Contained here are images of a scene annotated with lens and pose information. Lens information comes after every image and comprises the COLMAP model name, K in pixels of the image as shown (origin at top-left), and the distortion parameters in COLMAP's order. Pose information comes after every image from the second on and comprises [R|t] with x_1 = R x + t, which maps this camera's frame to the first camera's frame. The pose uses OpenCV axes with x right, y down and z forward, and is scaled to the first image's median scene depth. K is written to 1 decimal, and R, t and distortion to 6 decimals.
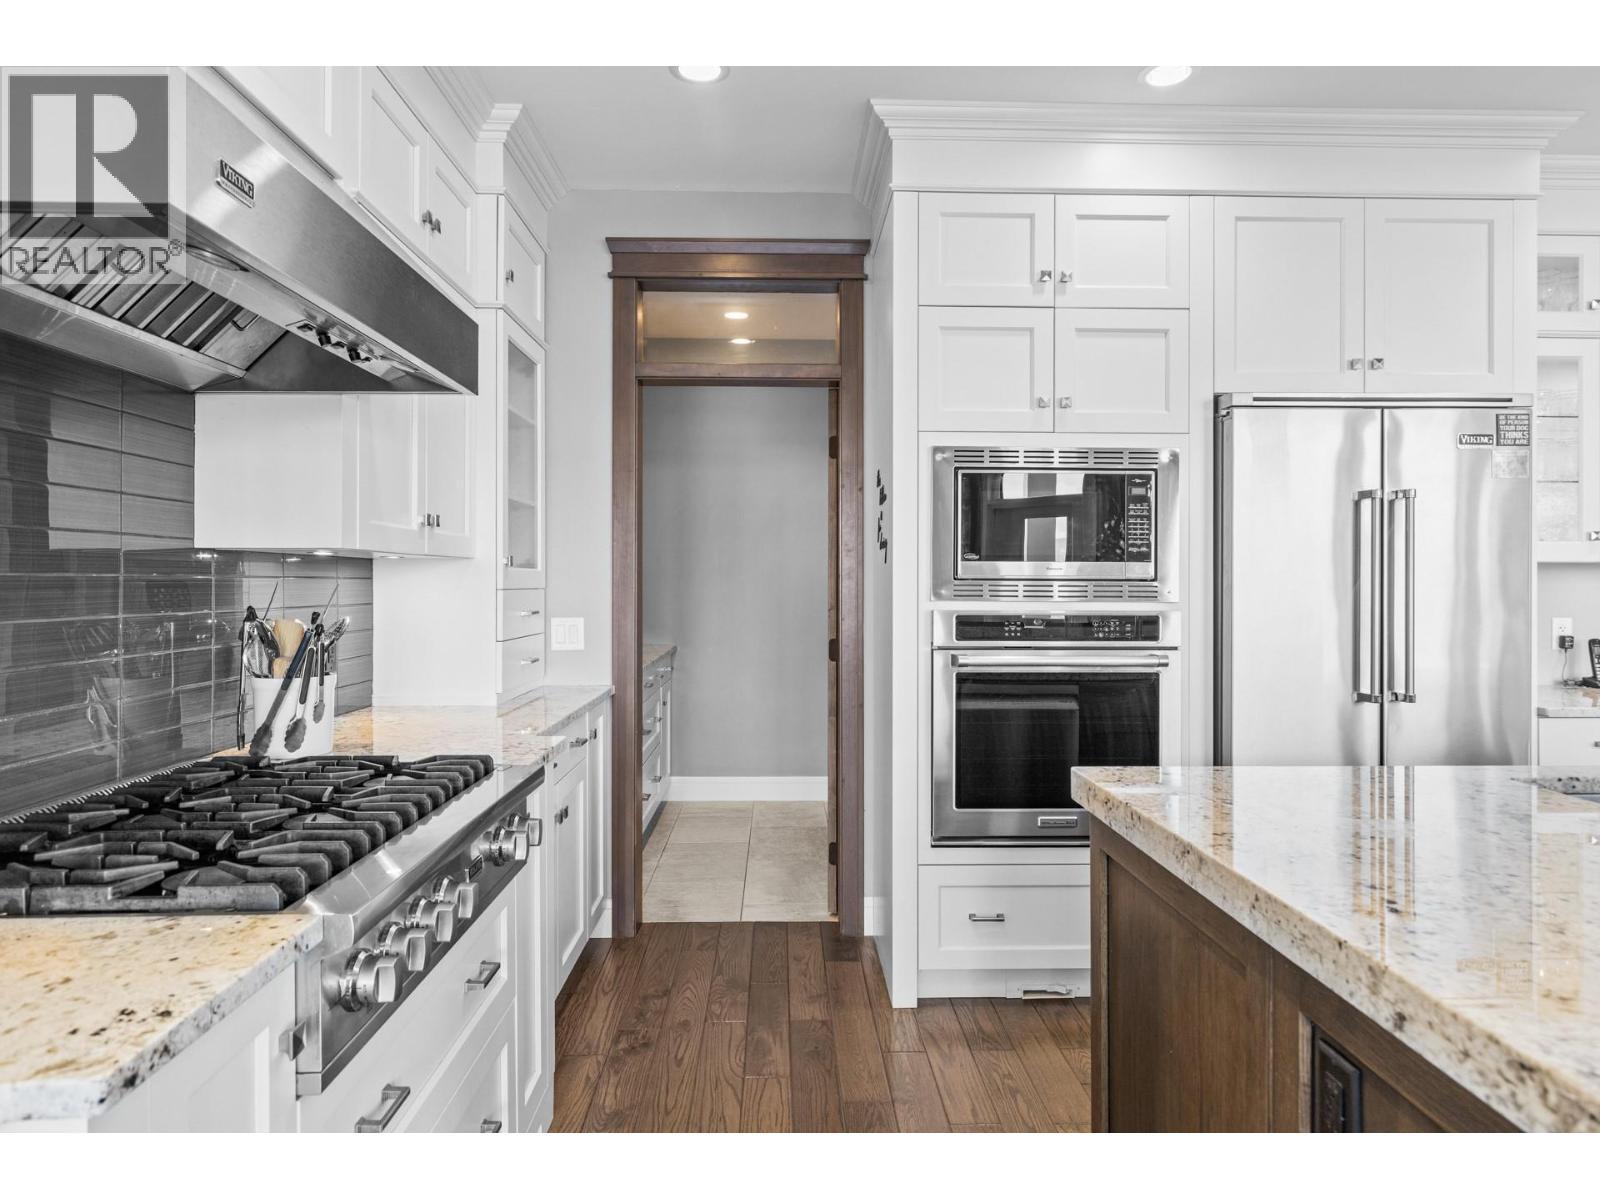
lens RADIAL K [[965.0, 0, 807.2], [0, 965.0, 580.6], [0, 0, 1]] dist [0.003615, 0.004184]
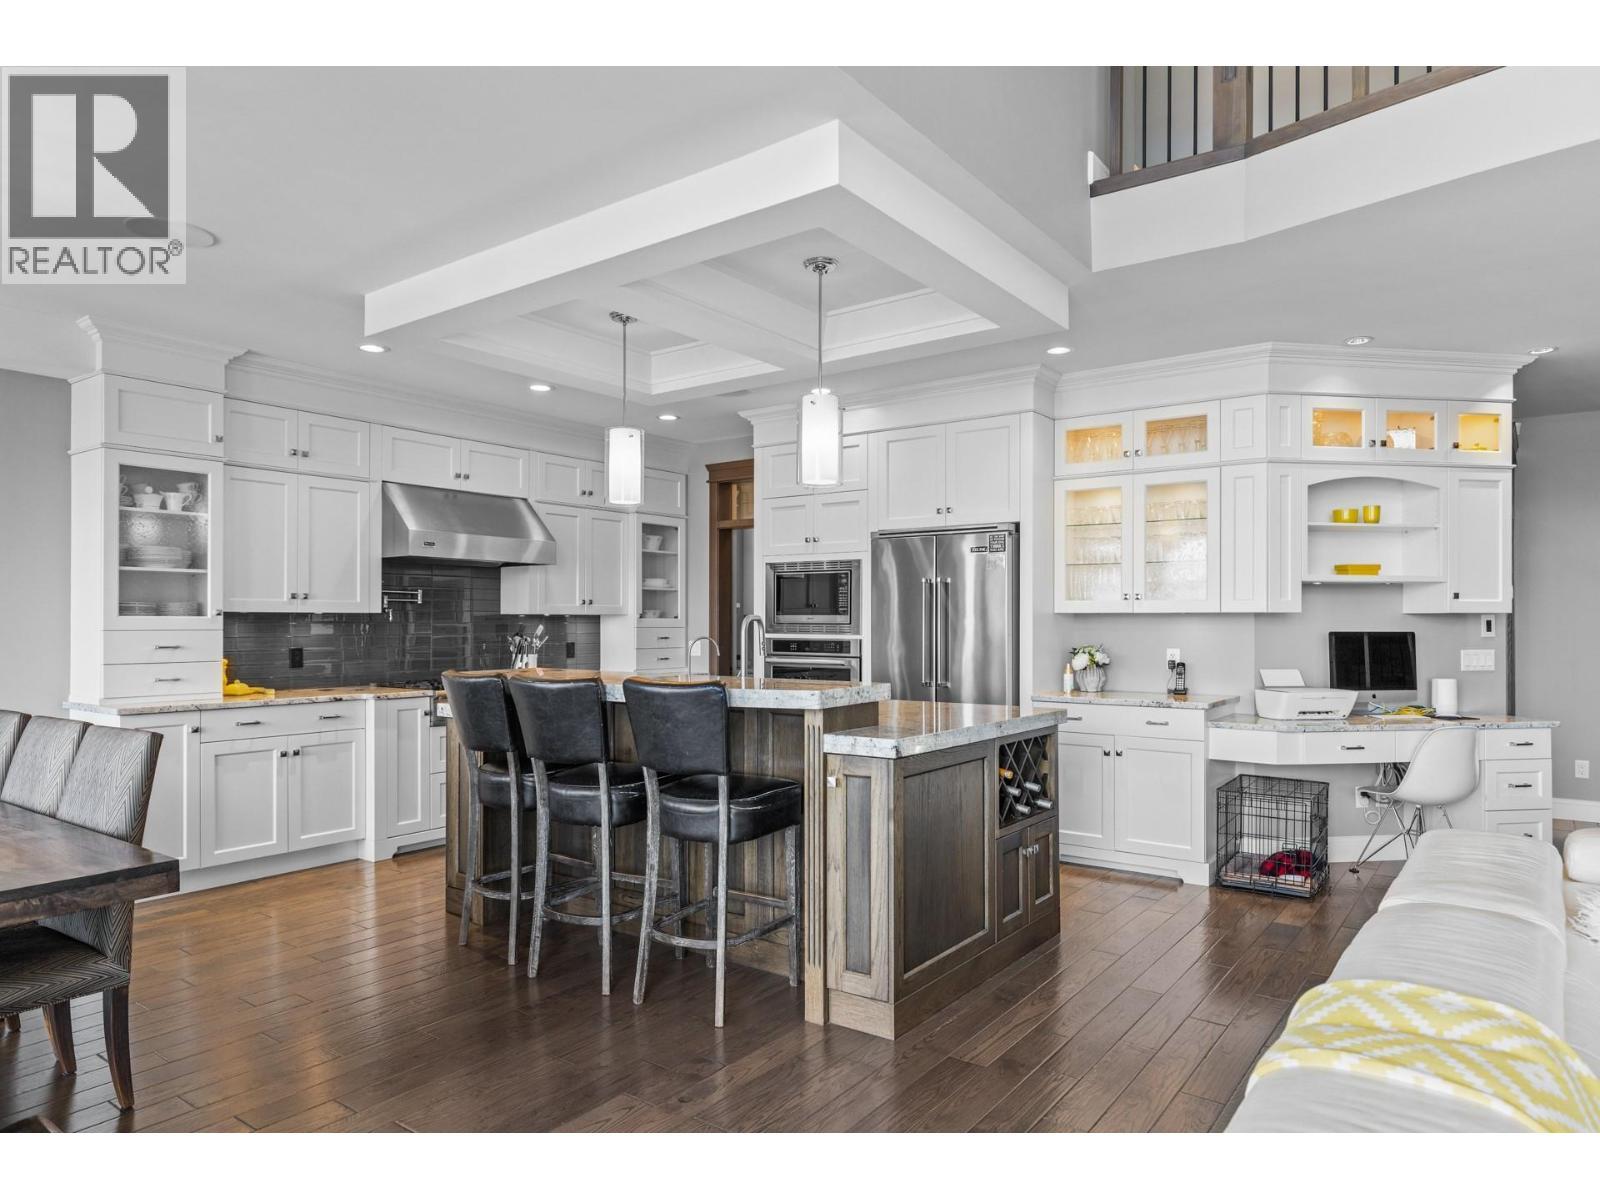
lens RADIAL K [[978.2, 0, 806.5], [0, 978.2, 623.9], [0, 0, 1]] dist [-0.004531, -0.001186]
pose [[0.786076, 0.001718, -0.618127, 1.583795], [-0.001331, 0.999999, 0.001087, -0.002501], [0.618128, -0.000032, 0.786078, -0.696848]]
